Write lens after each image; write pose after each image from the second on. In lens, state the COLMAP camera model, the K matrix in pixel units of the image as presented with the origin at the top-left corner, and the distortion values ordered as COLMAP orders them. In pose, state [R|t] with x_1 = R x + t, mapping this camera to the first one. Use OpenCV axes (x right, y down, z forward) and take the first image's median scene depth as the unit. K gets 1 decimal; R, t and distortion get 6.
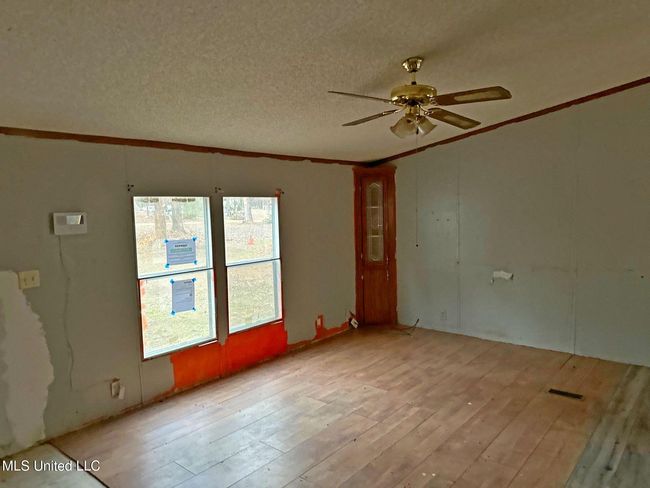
lens RADIAL K [[453.8, 0, 328.6], [0, 453.8, 239.7], [0, 0, 1]] dist [0.041076, -0.055768]
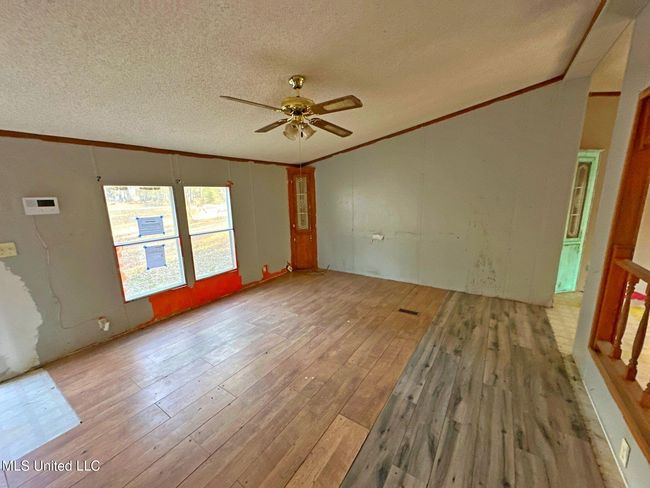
lens RADIAL K [[258.7, 0, 325.0], [0, 258.7, 244.0], [0, 0, 1]] dist [-0.005174, 0.000513]
pose [[0.994378, -0.020026, 0.103976, 0.128857], [0.008205, 0.993574, 0.112888, -0.003532], [-0.105568, -0.111400, 0.988153, 0.150337]]
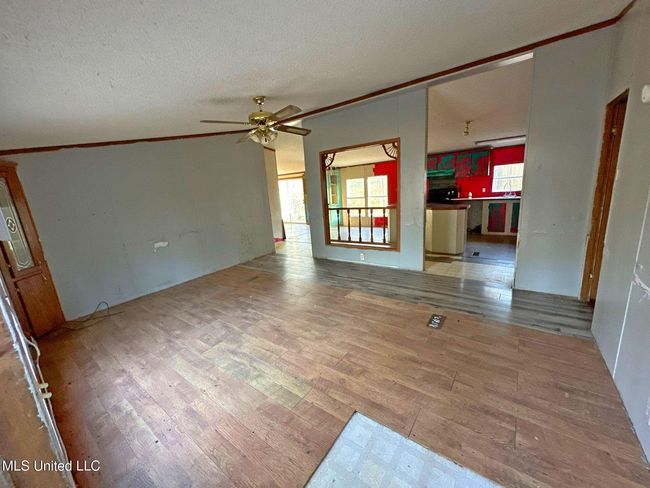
lens RADIAL K [[258.7, 0, 325.0], [0, 258.7, 244.0], [0, 0, 1]] dist [-0.005174, 0.000513]
pose [[-0.055766, -0.191433, 0.979920, -0.634106], [0.160433, 0.966977, 0.198035, -0.008502], [-0.985470, 0.168255, -0.023212, 0.626755]]
